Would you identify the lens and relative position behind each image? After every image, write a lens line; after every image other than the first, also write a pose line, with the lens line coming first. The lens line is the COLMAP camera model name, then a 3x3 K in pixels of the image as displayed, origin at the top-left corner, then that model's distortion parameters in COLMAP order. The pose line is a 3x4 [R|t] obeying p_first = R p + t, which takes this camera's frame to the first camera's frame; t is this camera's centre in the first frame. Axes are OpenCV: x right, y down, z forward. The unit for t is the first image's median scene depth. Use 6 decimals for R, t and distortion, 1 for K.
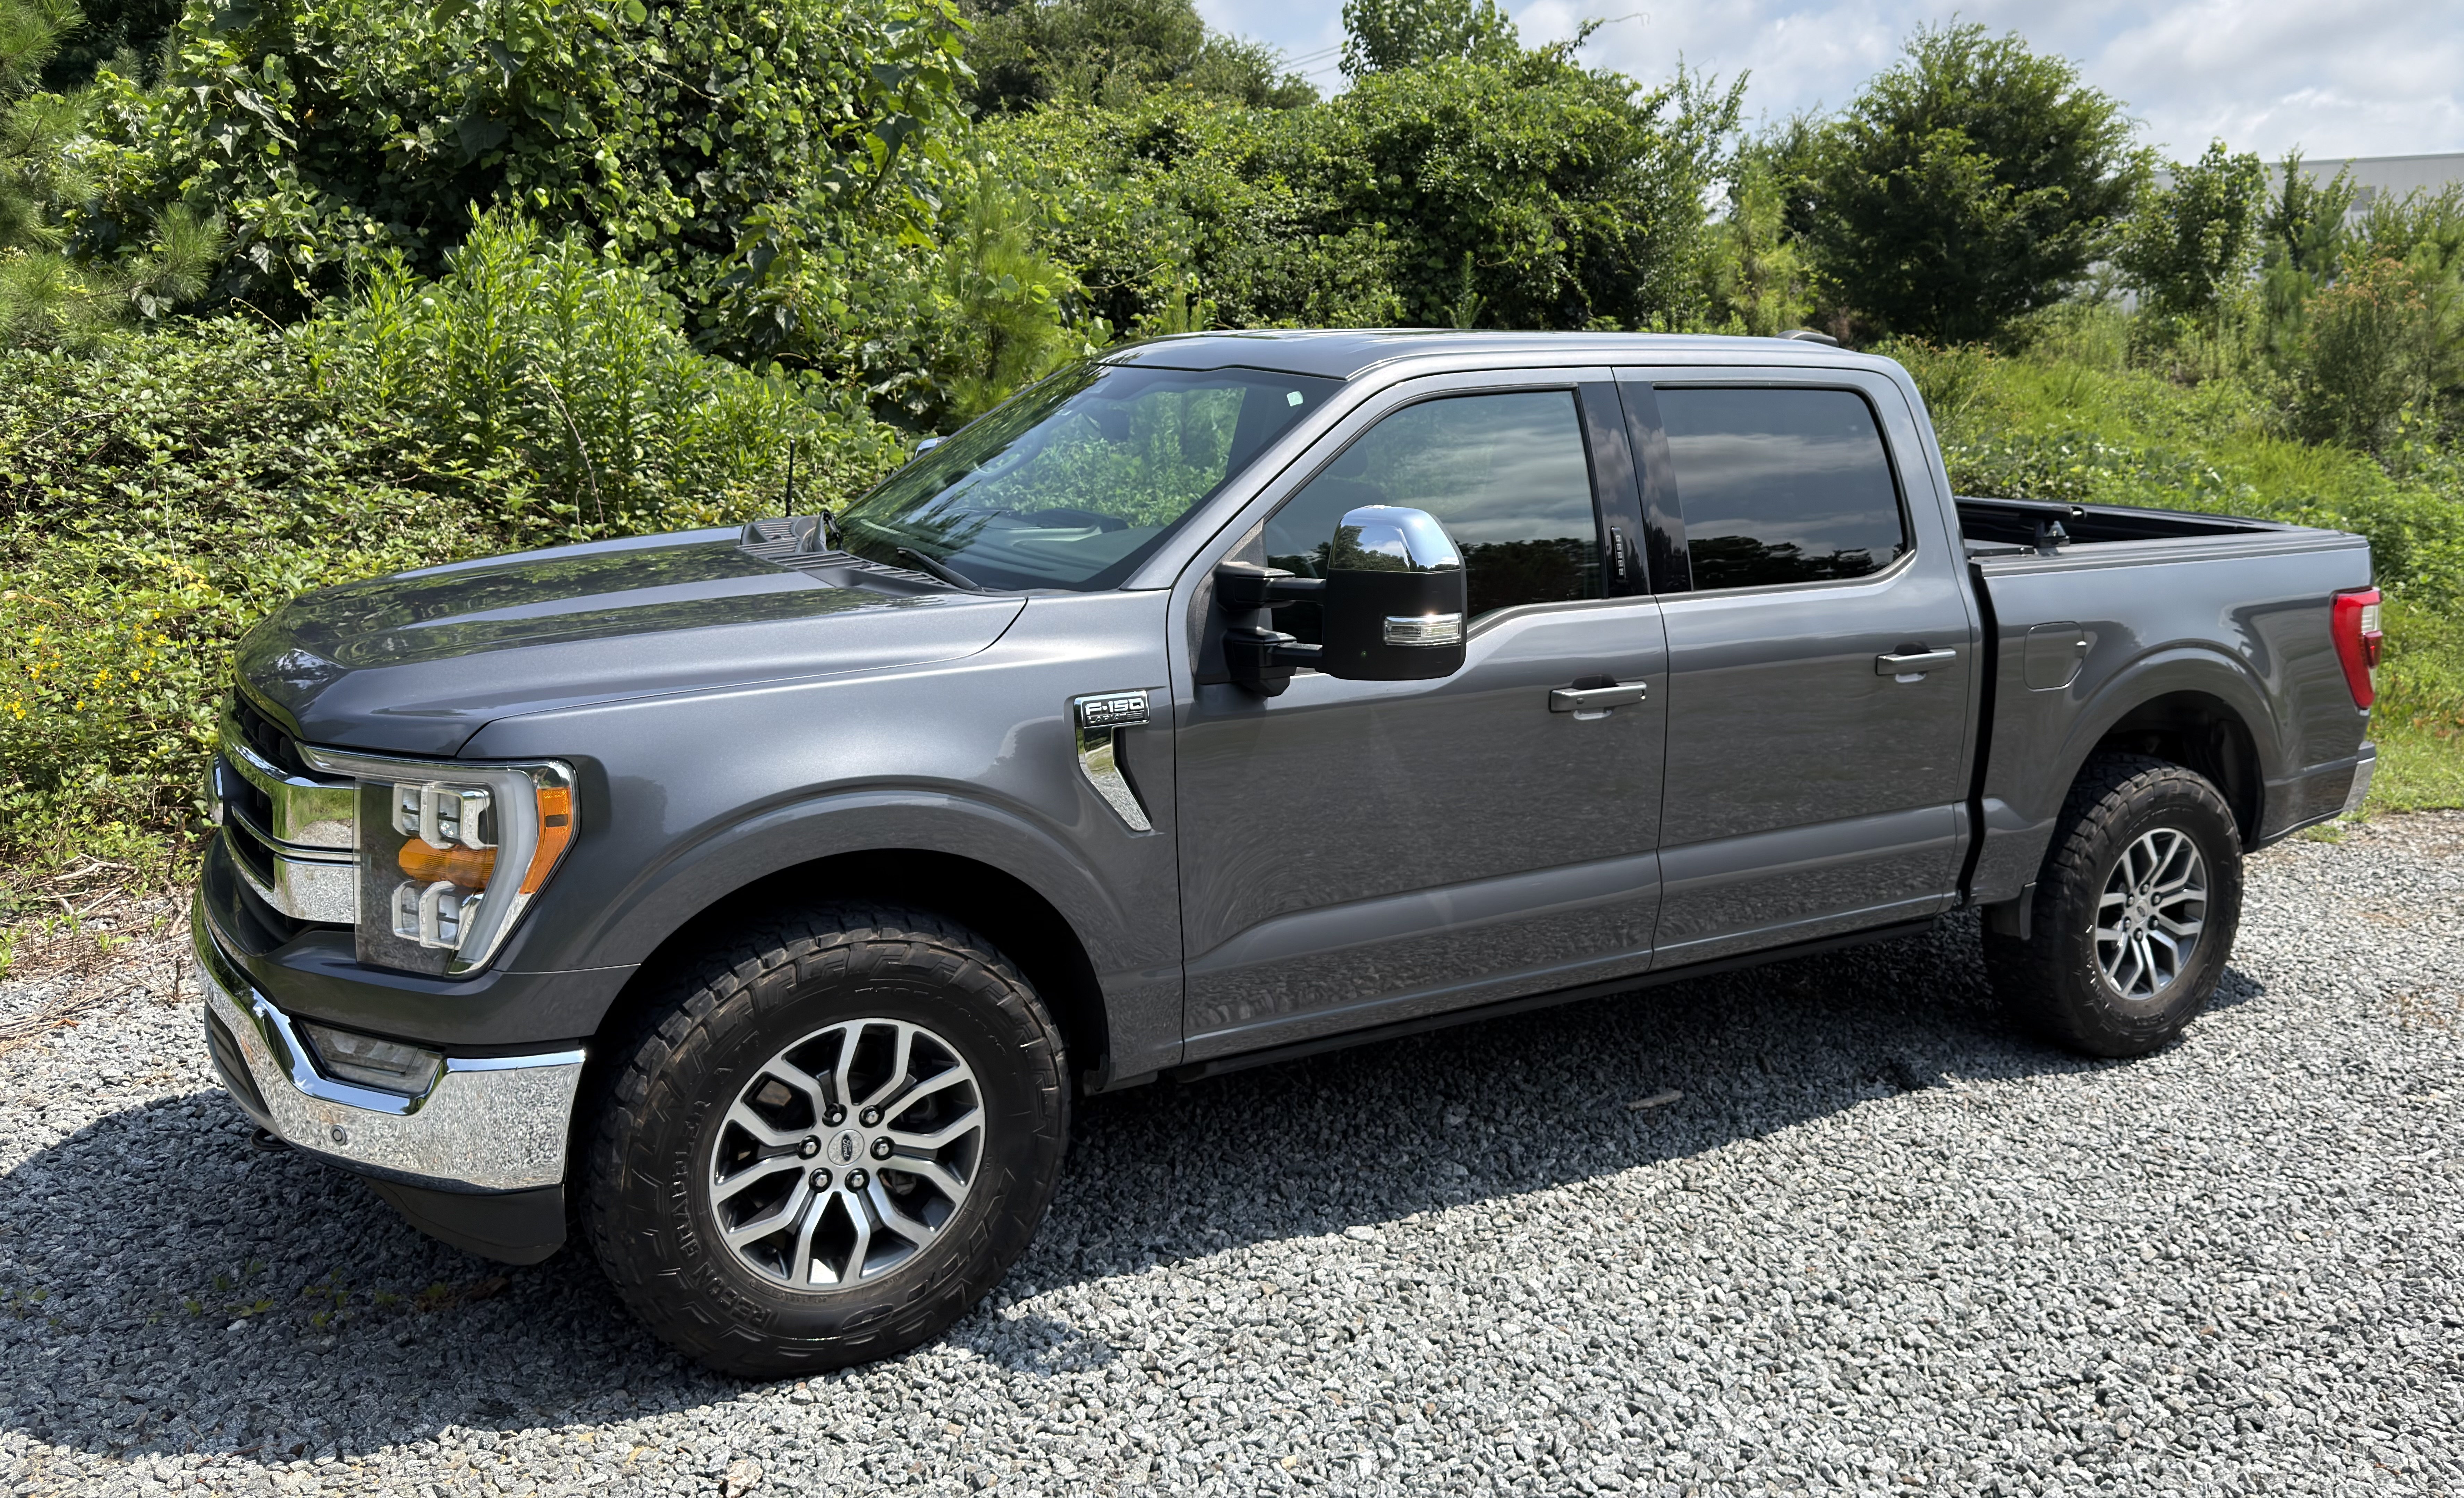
lens RADIAL K [[1672.1, 0, 1233.5], [0, 1672.1, 683.2], [0, 0, 1]] dist [0.065616, -0.116704]
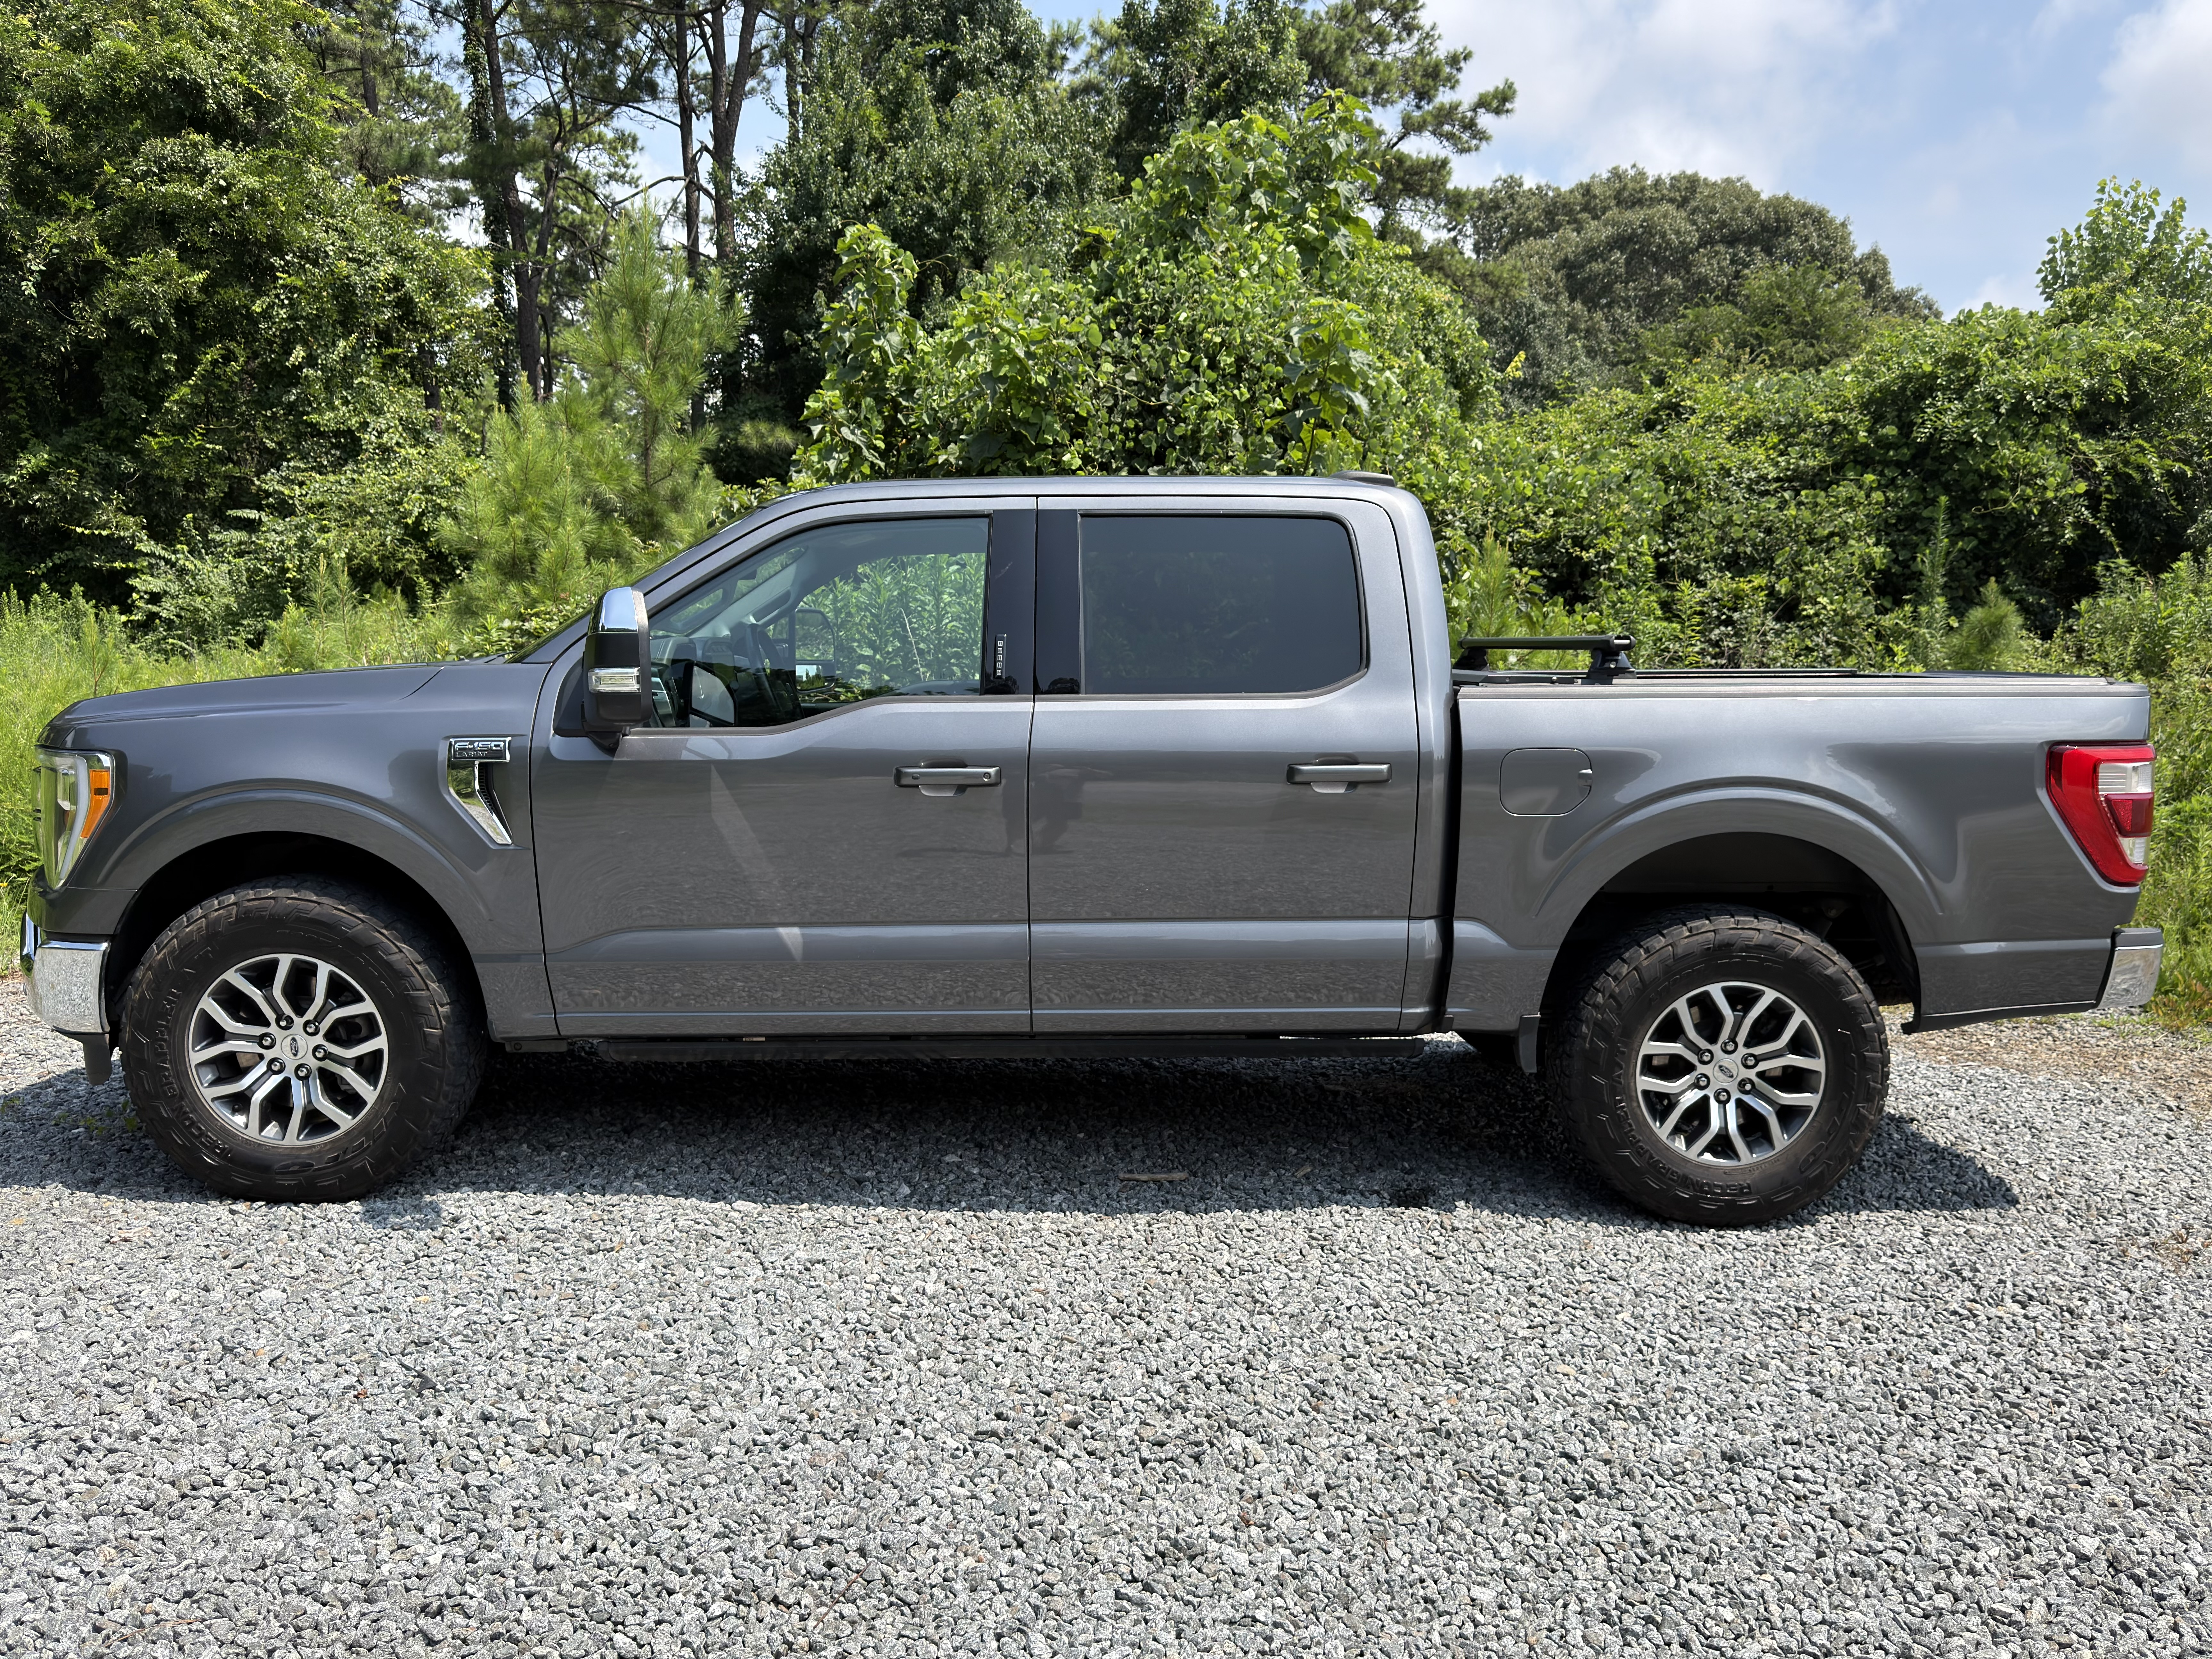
lens RADIAL K [[1554.1, 0, 1137.6], [0, 1554.1, 828.5], [0, 0, 1]] dist [0.092843, -0.143908]
pose [[0.897941, 0.036533, -0.438597, 0.622236], [-0.069078, 0.995896, -0.058470, 0.073857], [0.434661, 0.082800, 0.896780, 0.054562]]
